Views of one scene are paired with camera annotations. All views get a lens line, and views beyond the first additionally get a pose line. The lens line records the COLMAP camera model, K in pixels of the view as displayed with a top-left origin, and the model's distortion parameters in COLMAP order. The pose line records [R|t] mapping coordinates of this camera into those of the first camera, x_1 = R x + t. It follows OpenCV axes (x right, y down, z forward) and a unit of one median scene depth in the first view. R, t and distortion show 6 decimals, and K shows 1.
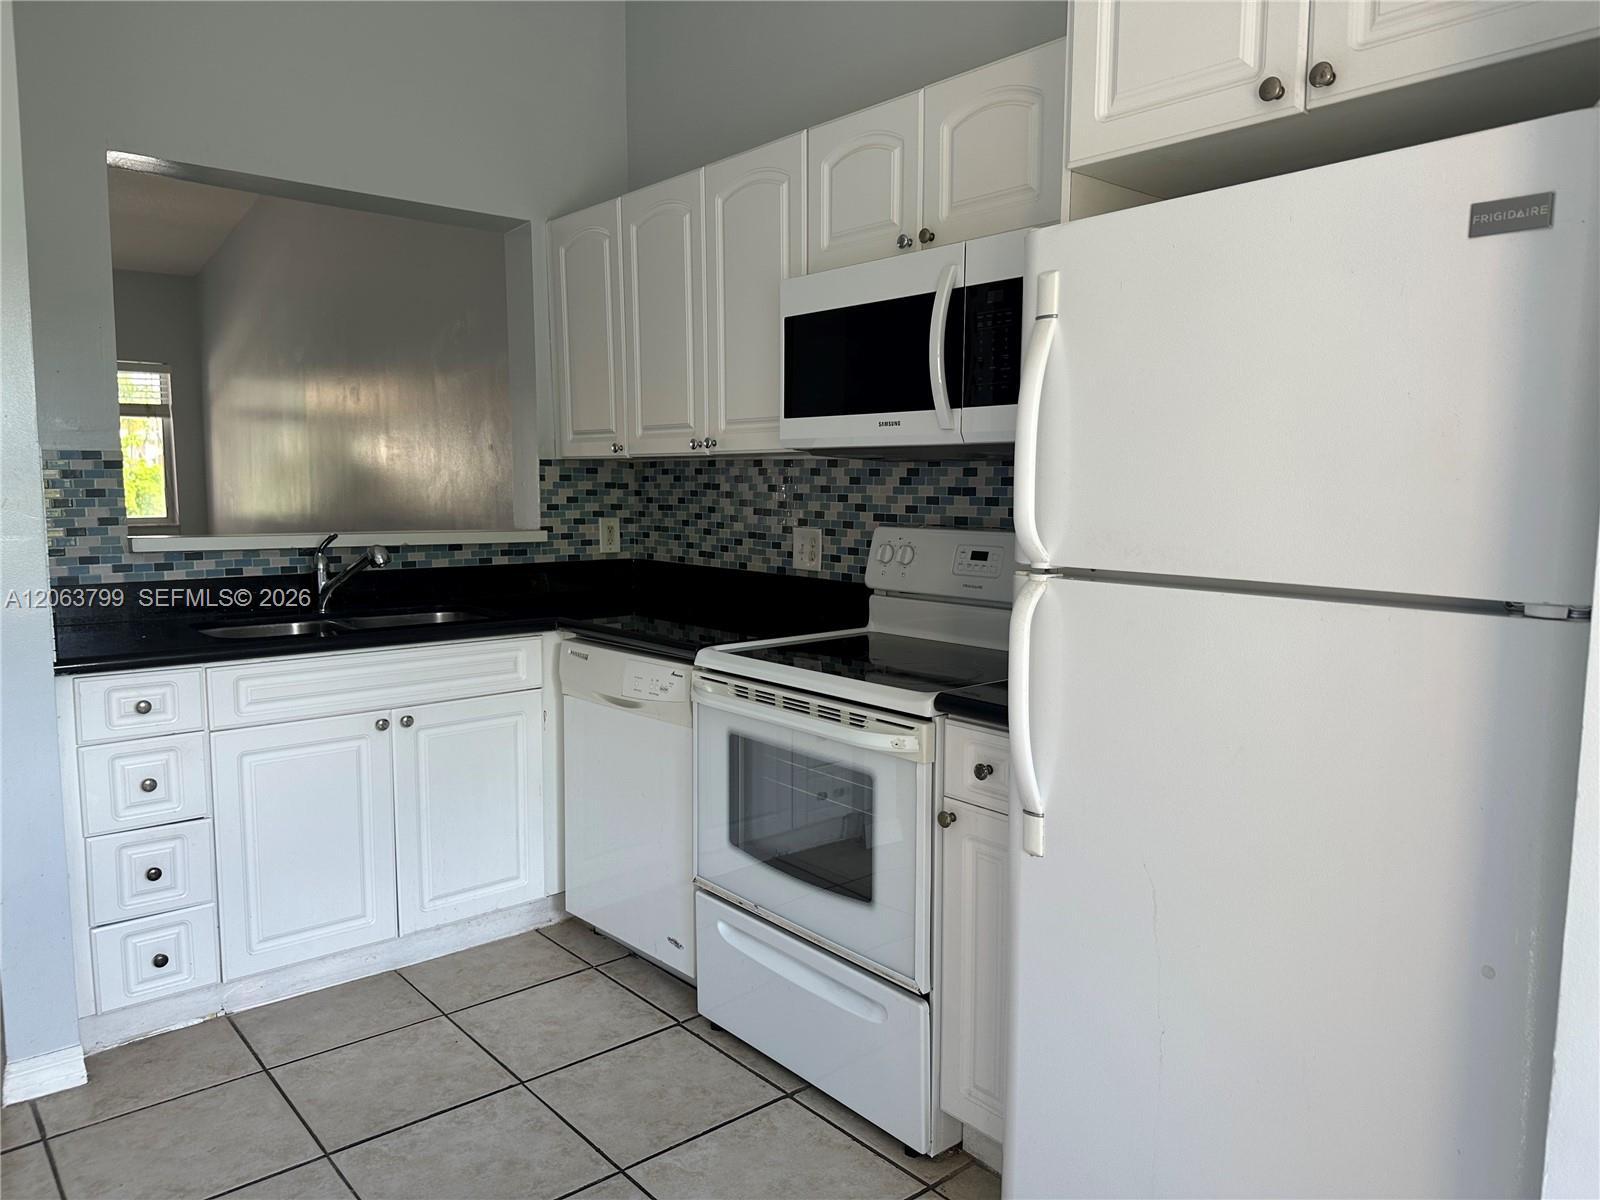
lens RADIAL K [[1130.7, 0, 800.0], [0, 1130.7, 600.0], [0, 0, 1]] dist [0.087548, -0.113980]
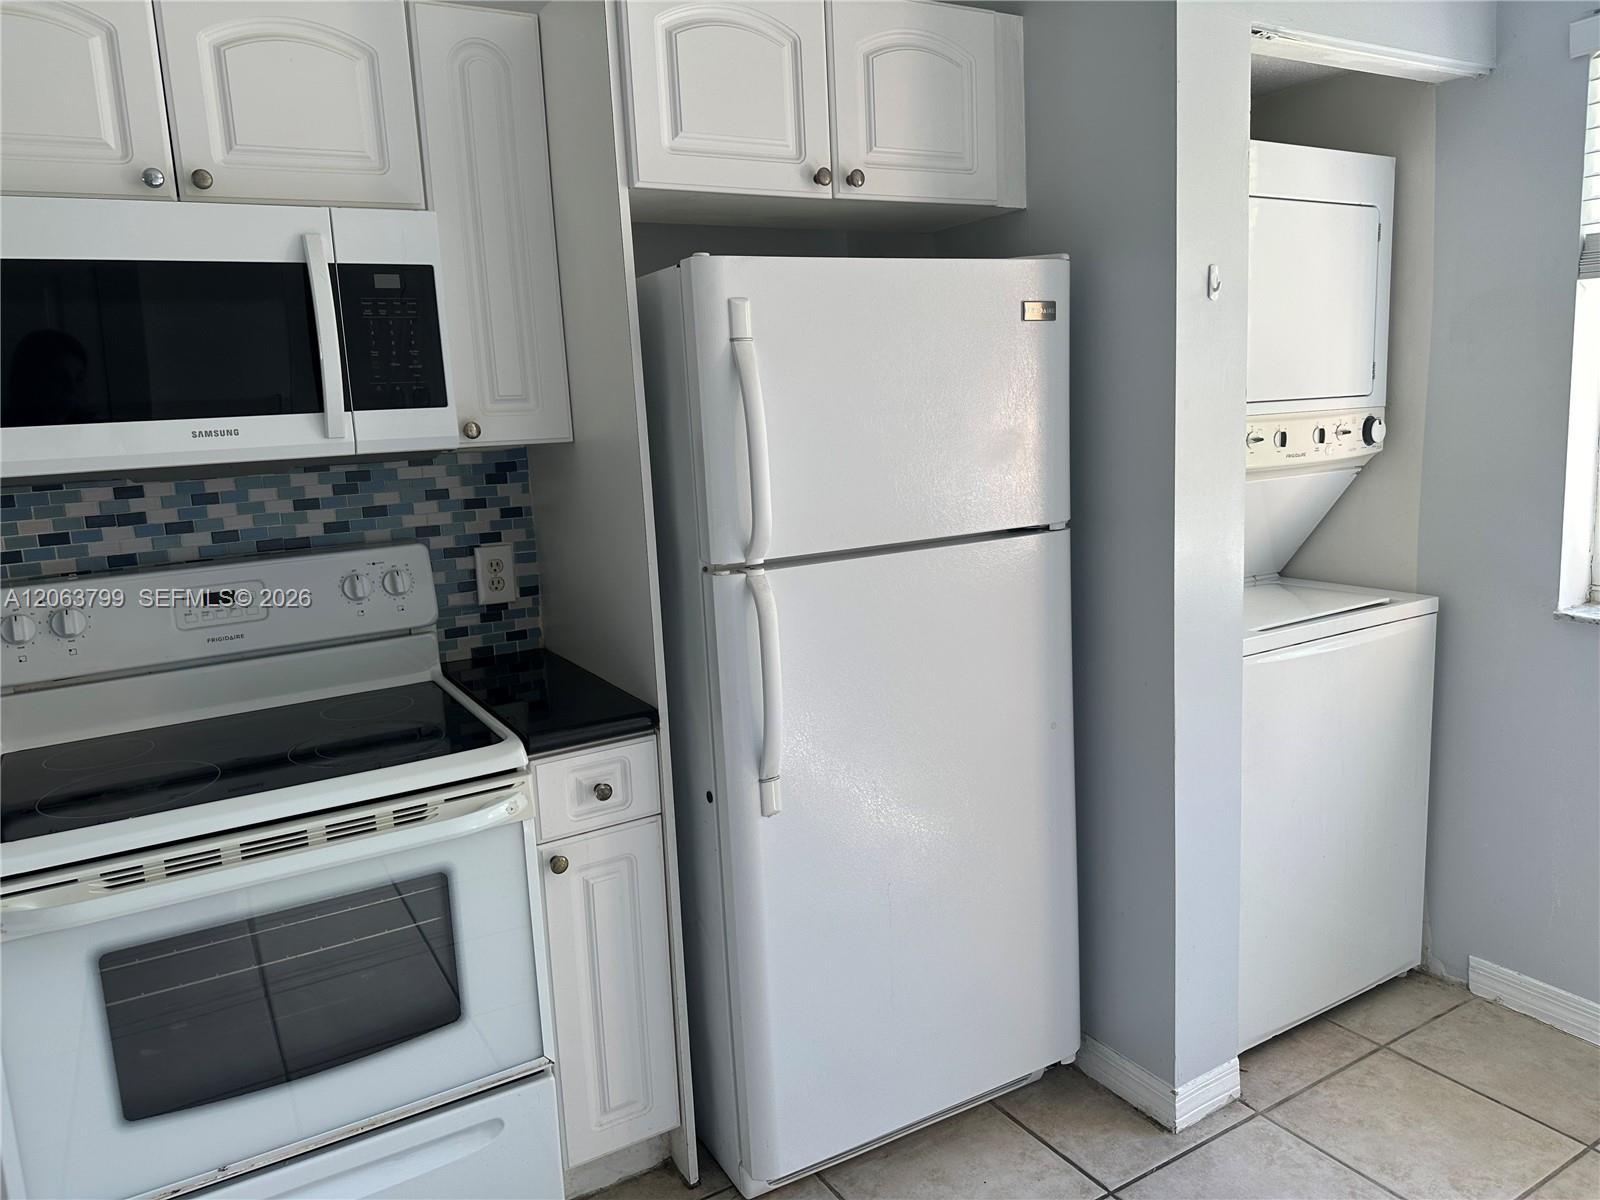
lens RADIAL K [[1124.9, 0, 821.4], [0, 1124.9, 590.8], [0, 0, 1]] dist [0.071321, -0.108778]
pose [[0.144846, -0.182182, 0.972538, -0.439116], [0.152099, 0.975320, 0.160051, -0.086860], [-0.977694, 0.124739, 0.168981, 0.387511]]
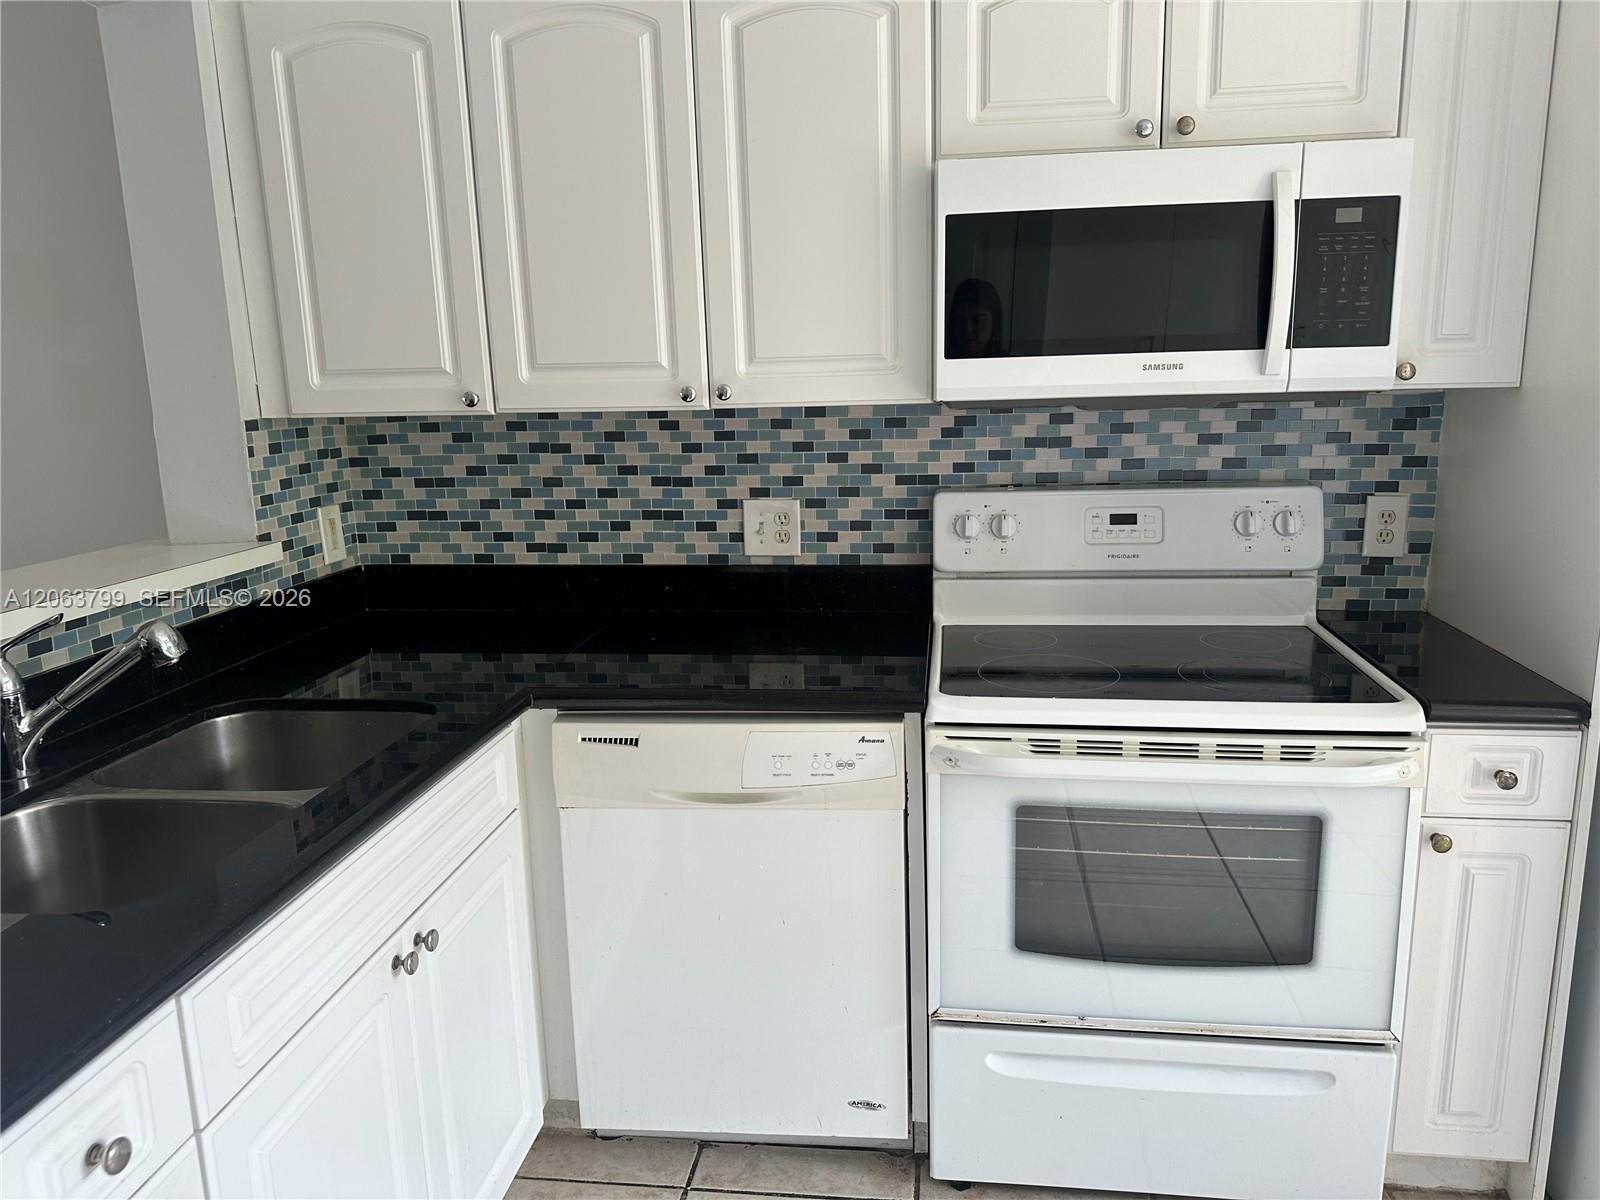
lens RADIAL K [[1130.7, 0, 800.0], [0, 1130.7, 600.0], [0, 0, 1]] dist [0.087548, -0.113980]
pose [[0.733809, -0.160023, 0.660240, -0.487775], [0.099421, 0.986694, 0.128646, -0.093398], [-0.672041, -0.028760, 0.739955, 0.437212]]
